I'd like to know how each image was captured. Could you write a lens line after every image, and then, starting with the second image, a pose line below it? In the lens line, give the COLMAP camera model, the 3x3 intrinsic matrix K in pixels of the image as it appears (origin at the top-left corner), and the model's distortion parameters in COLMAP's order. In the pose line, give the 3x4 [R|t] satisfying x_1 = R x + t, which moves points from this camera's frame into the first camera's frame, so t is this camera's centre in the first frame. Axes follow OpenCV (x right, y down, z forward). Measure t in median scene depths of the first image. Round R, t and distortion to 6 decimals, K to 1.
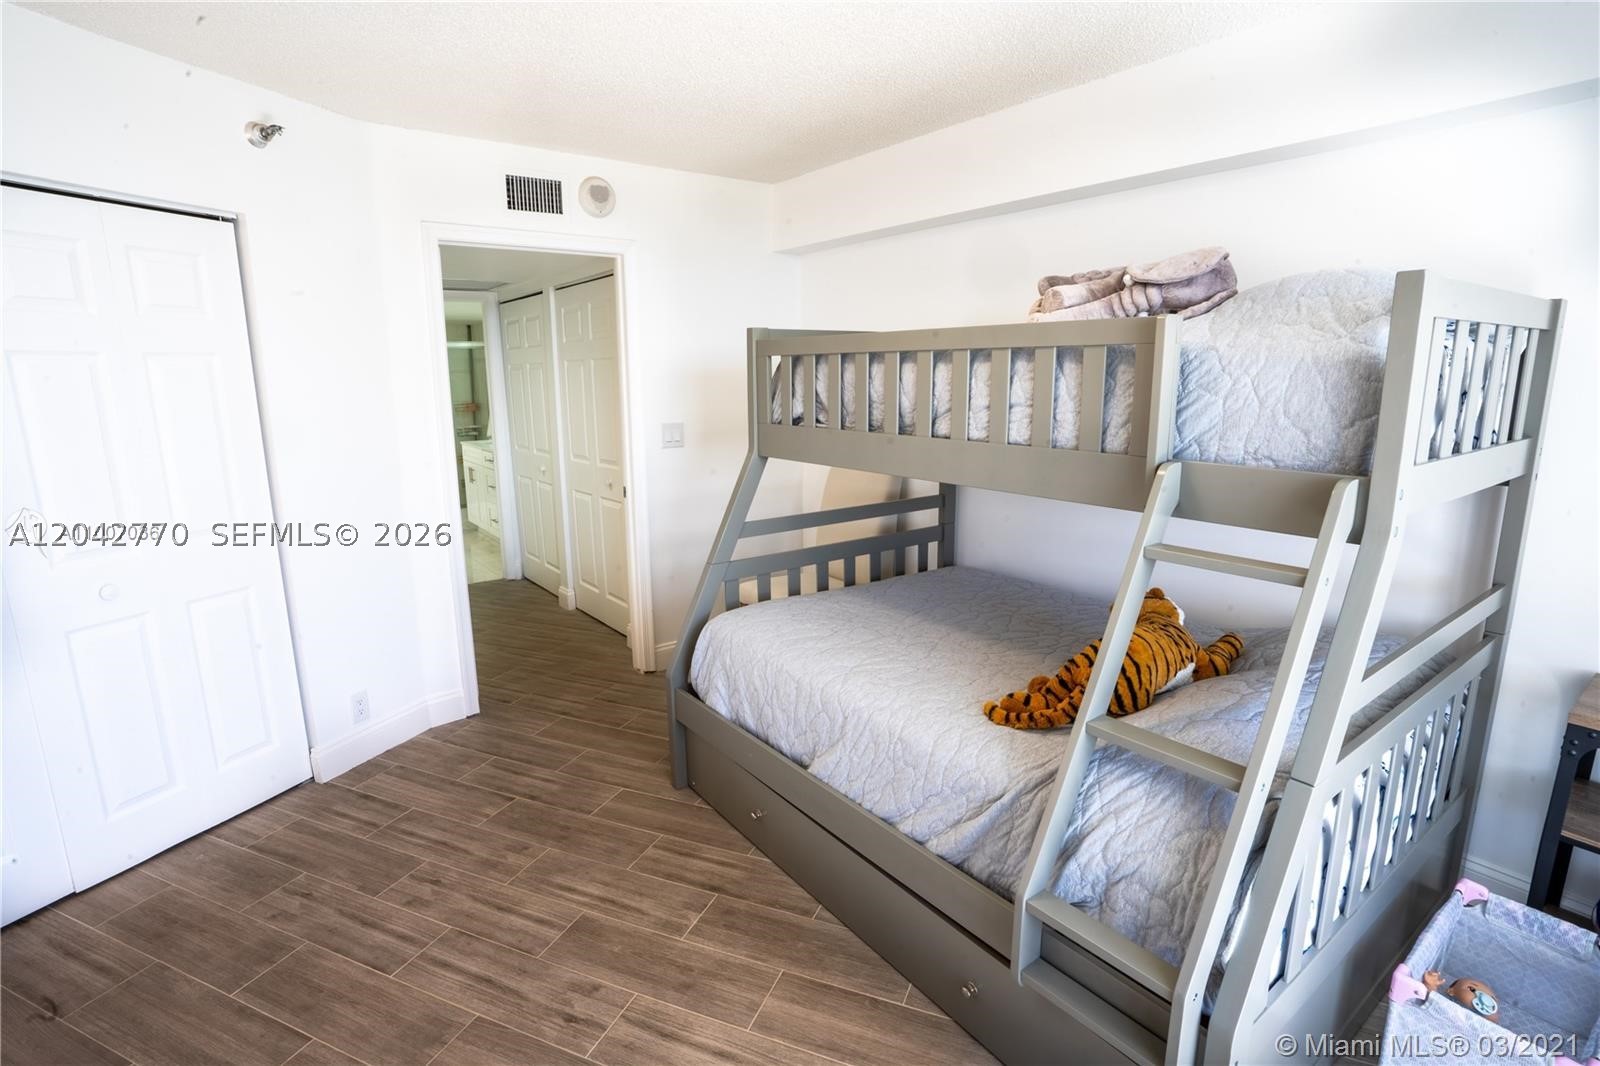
lens RADIAL K [[785.7, 0, 798.6], [0, 785.7, 523.4], [0, 0, 1]] dist [-0.080184, 0.035525]
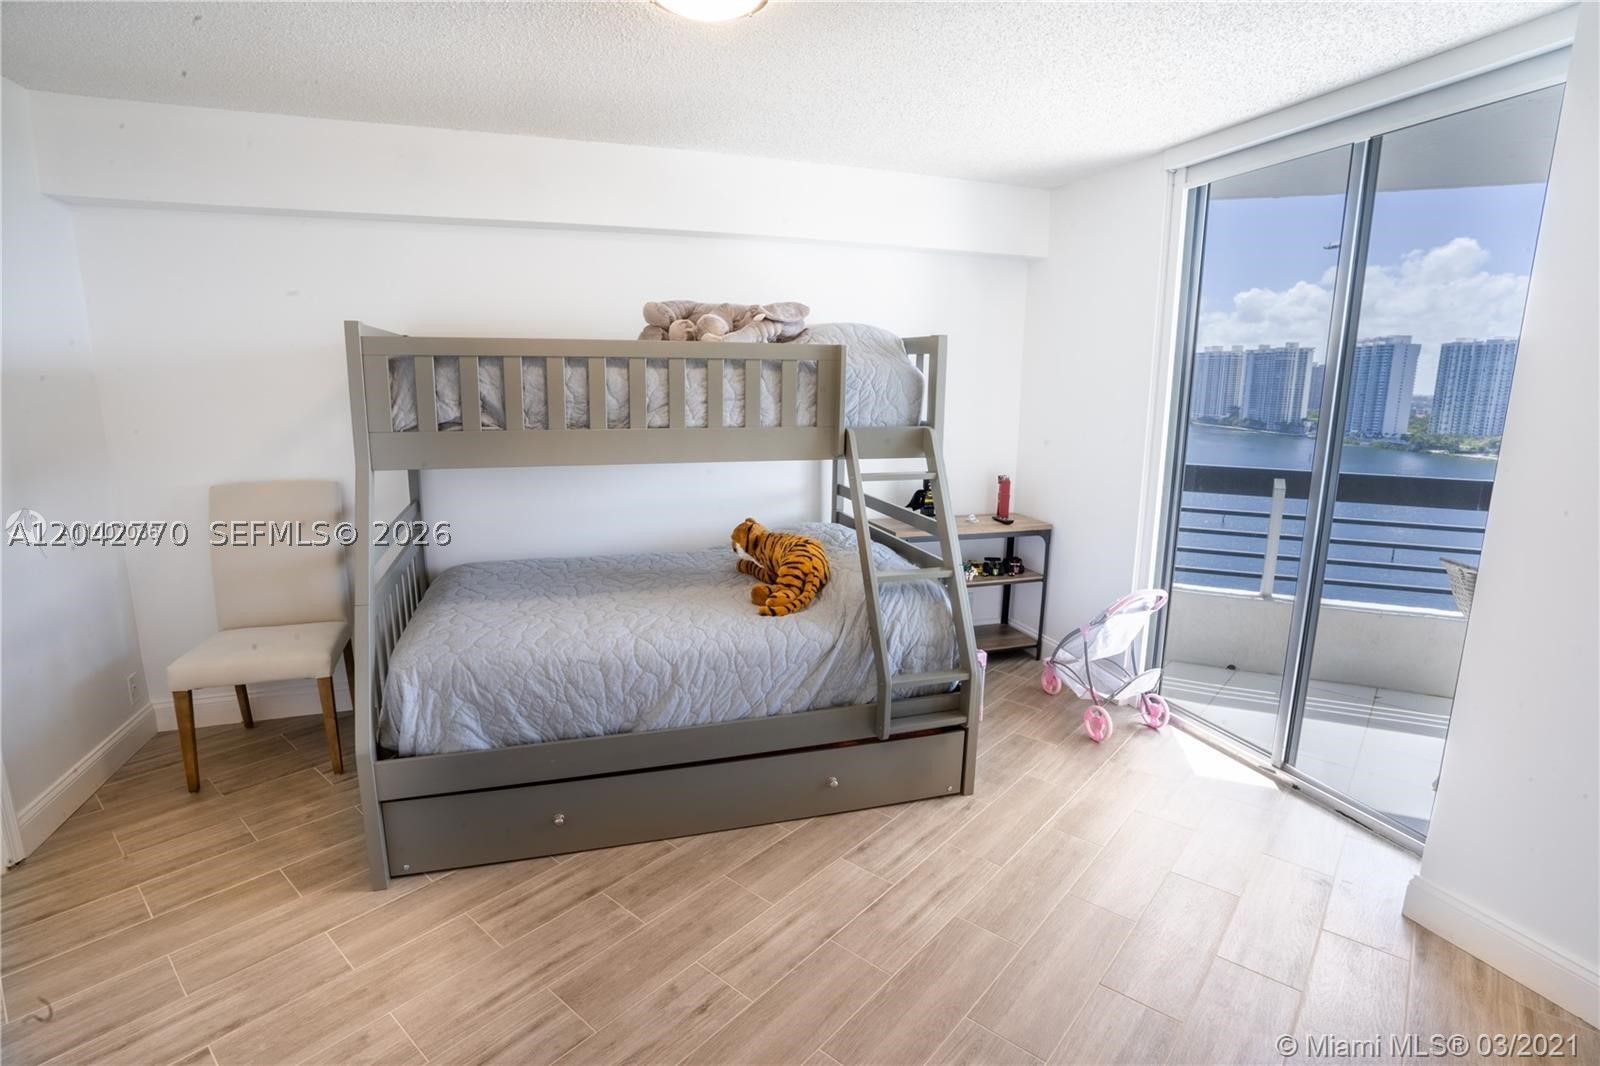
lens RADIAL K [[785.7, 0, 793.8], [0, 785.7, 525.5], [0, 0, 1]] dist [-0.080184, 0.035525]
pose [[0.312932, -0.161139, 0.936006, -0.998252], [0.162847, 0.980012, 0.114270, -0.068211], [-0.935710, 0.116667, 0.332919, 0.424532]]
